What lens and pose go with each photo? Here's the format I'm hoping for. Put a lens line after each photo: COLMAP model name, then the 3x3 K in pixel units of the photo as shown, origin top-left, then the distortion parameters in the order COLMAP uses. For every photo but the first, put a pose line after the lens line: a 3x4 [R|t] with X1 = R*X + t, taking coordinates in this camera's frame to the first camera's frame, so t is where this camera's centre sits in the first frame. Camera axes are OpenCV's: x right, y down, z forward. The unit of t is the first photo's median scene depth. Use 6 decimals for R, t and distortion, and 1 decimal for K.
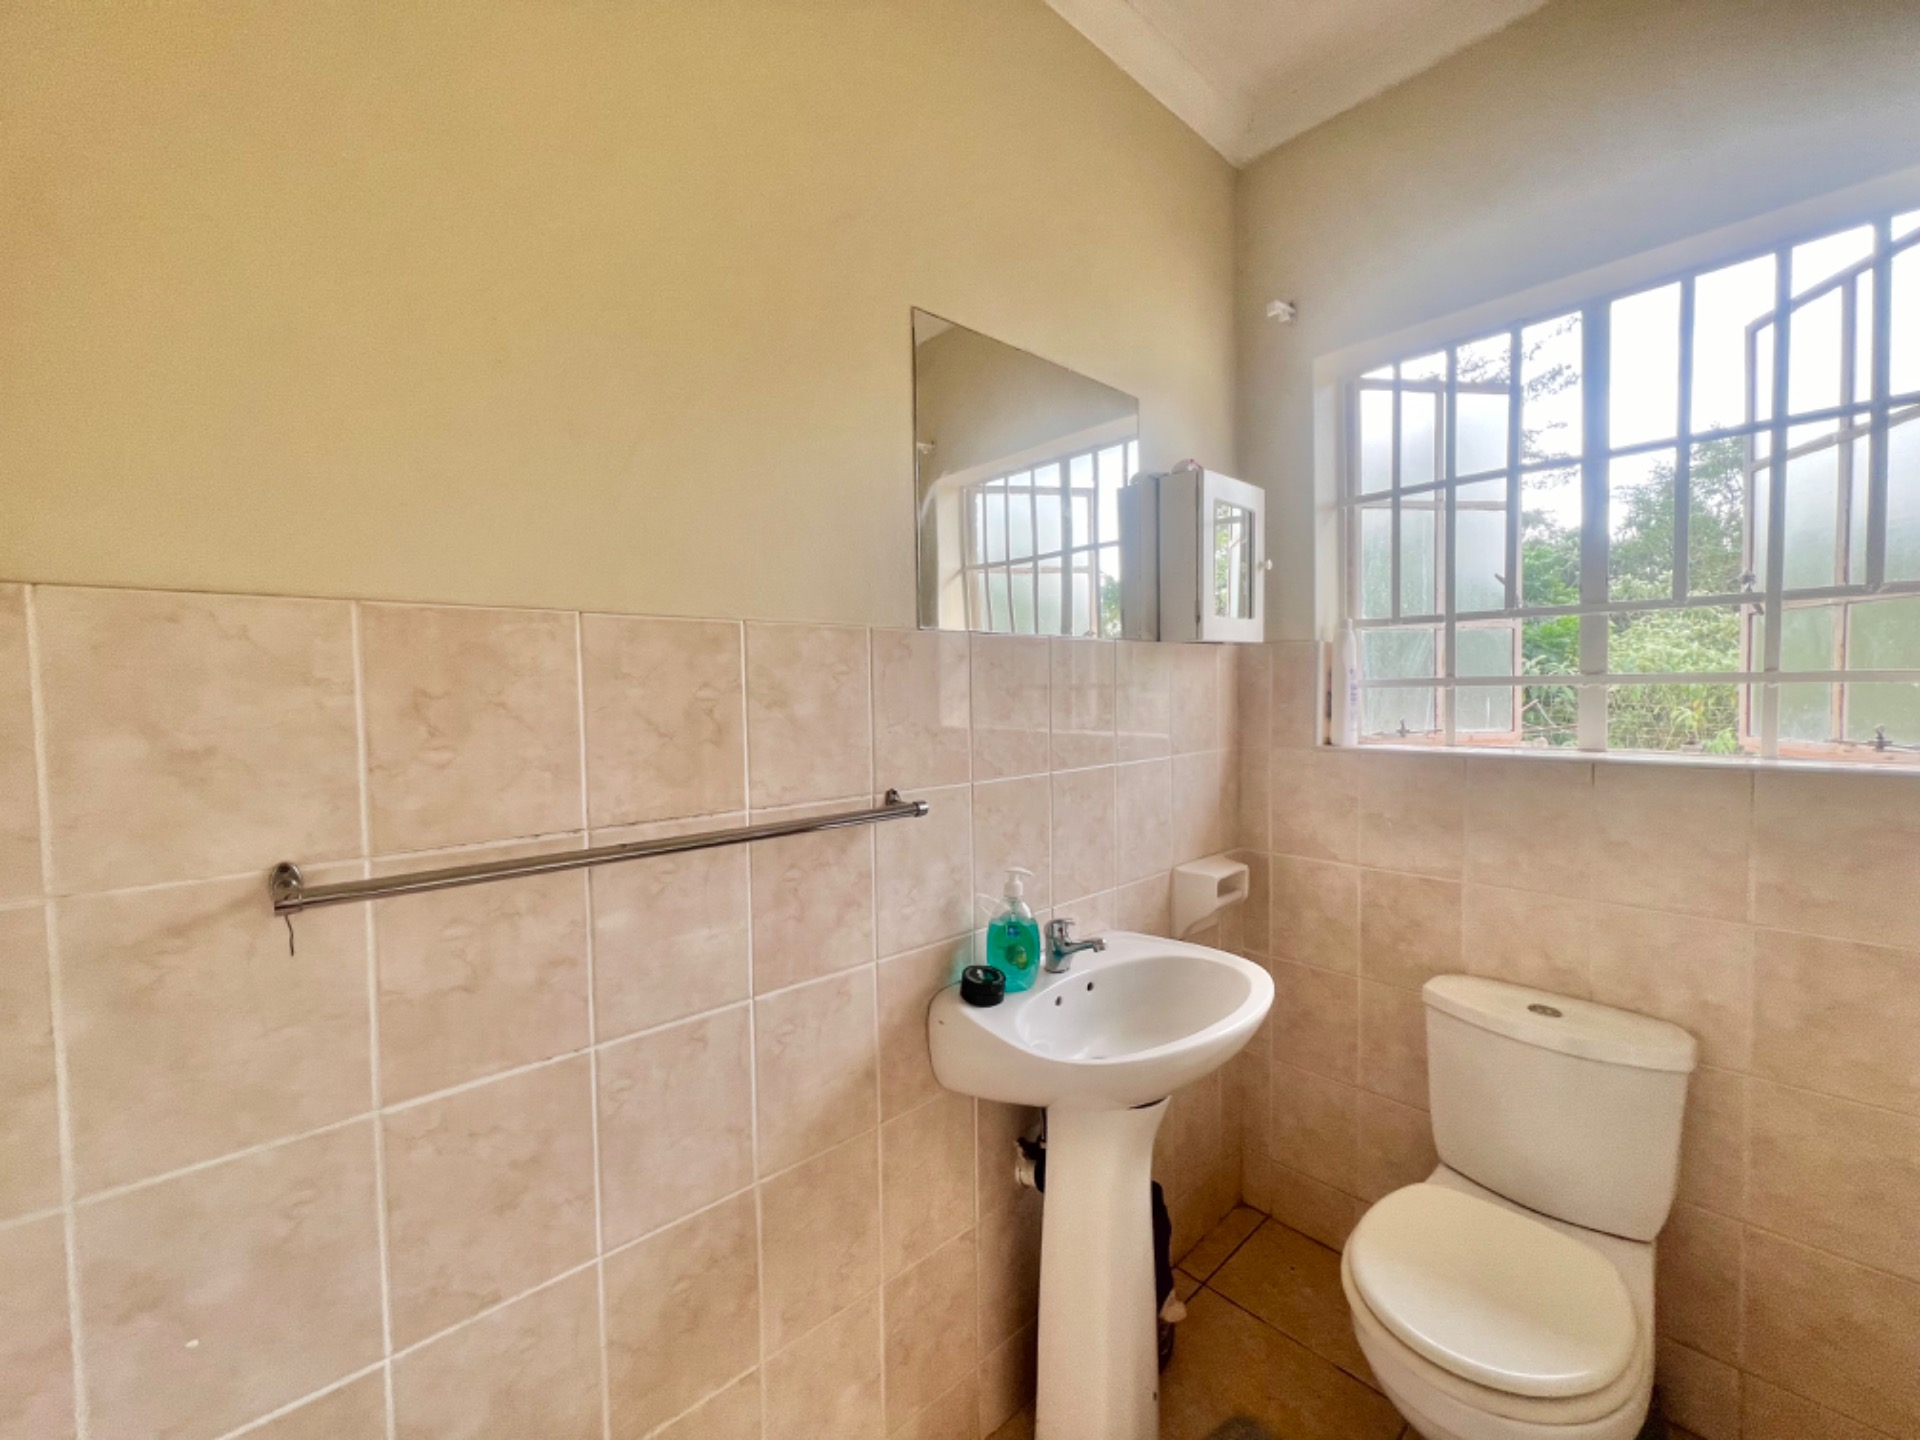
lens RADIAL K [[774.1, 0, 957.6], [0, 774.1, 721.6], [0, 0, 1]] dist [-0.003374, 0.001753]
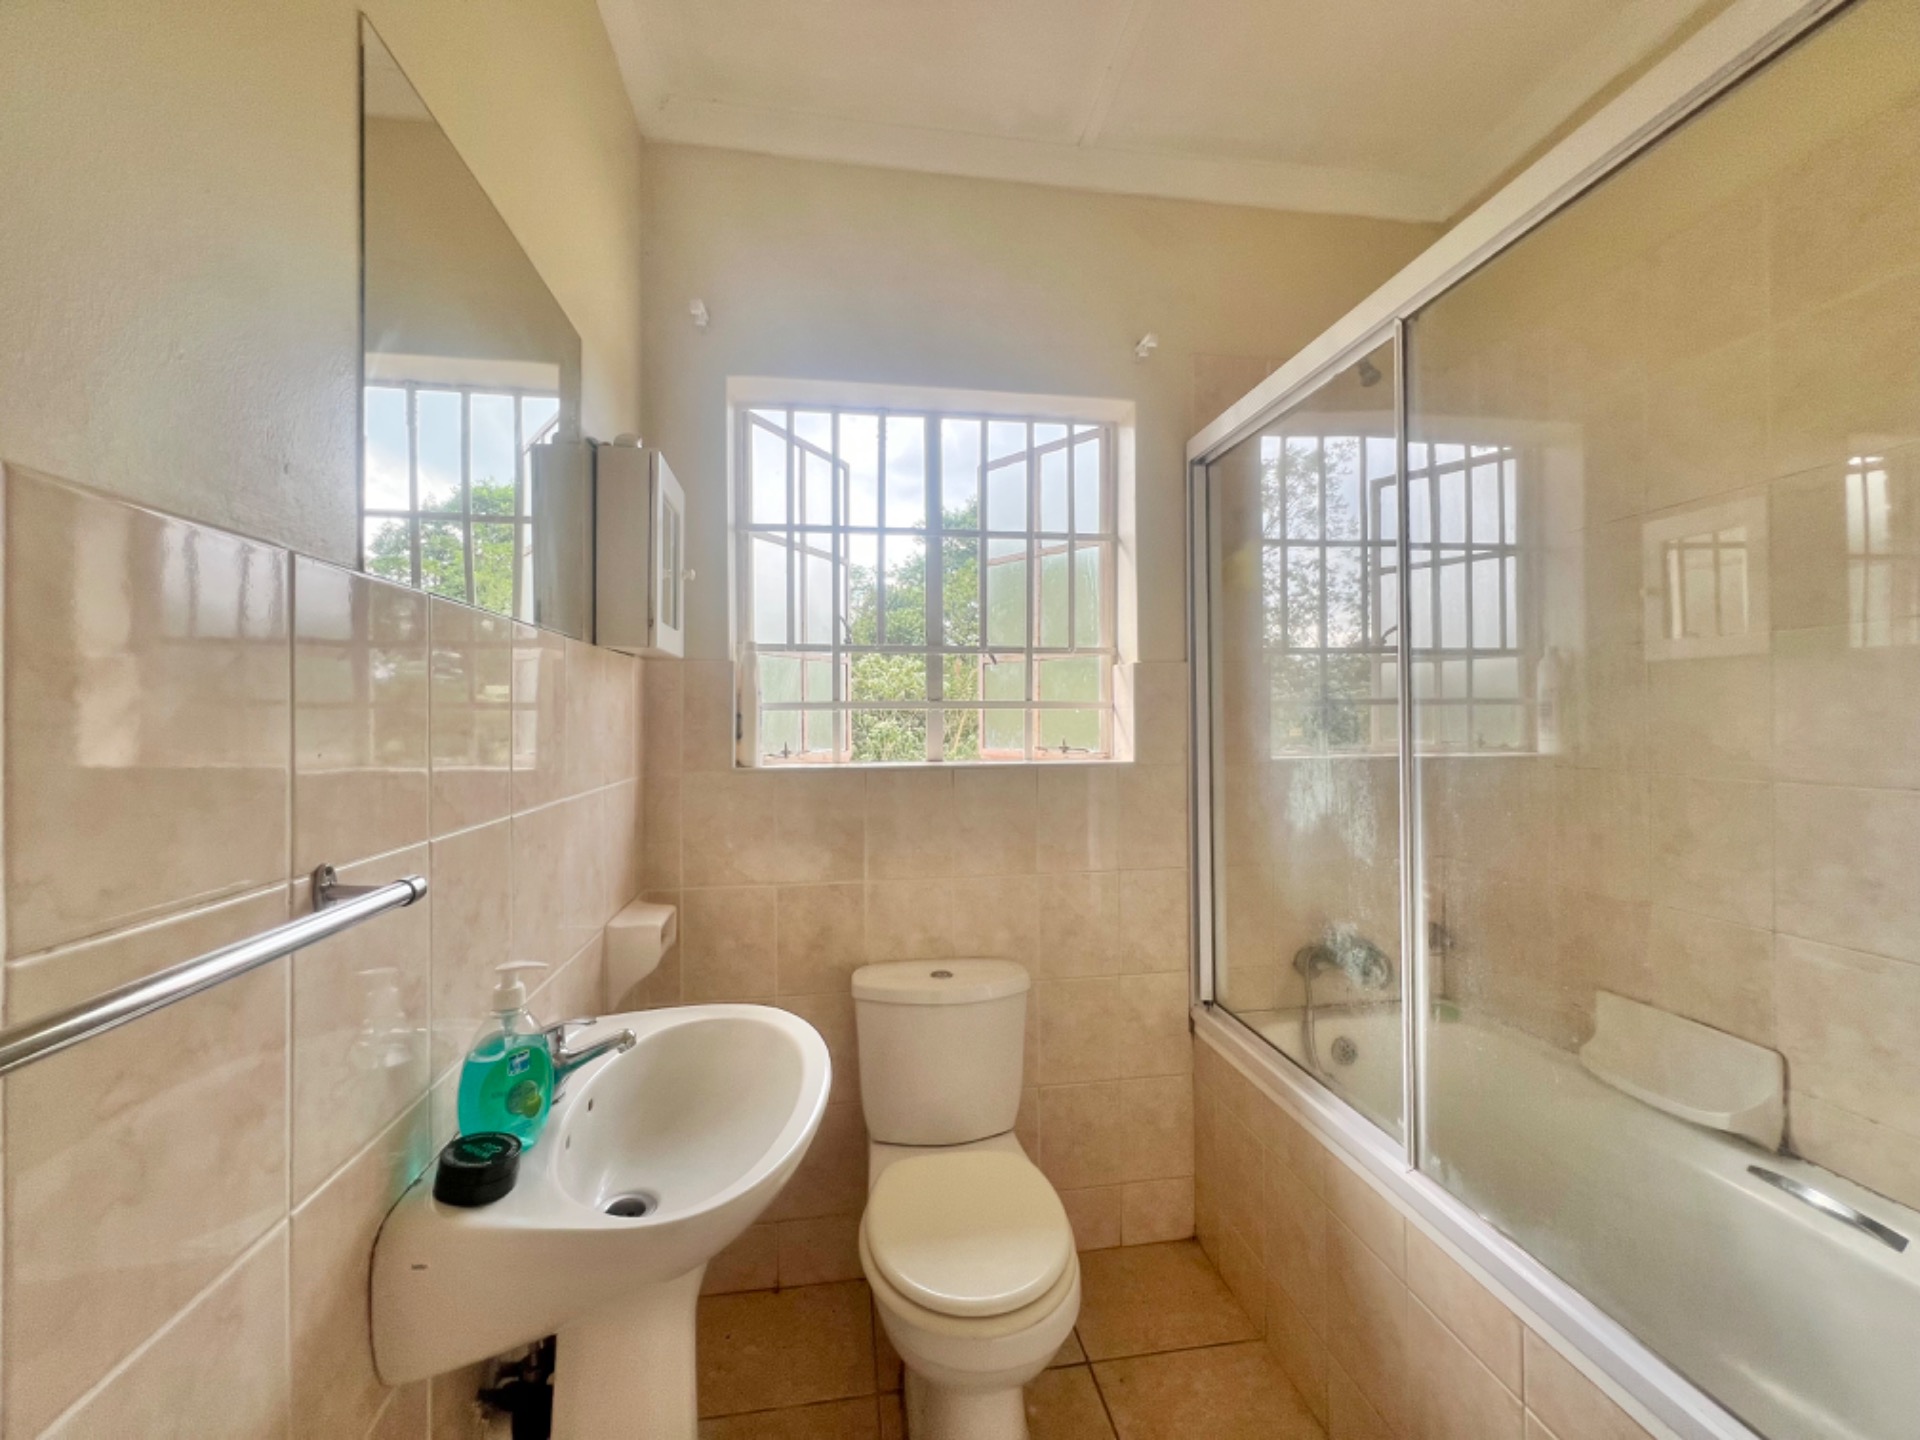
lens RADIAL K [[774.1, 0, 954.5], [0, 774.1, 715.6], [0, 0, 1]] dist [-0.003374, 0.001753]
pose [[0.550460, 0.016162, 0.834705, -0.237238], [0.031249, 0.998713, -0.039946, 0.015991], [-0.834277, 0.048072, 0.549247, 0.282256]]
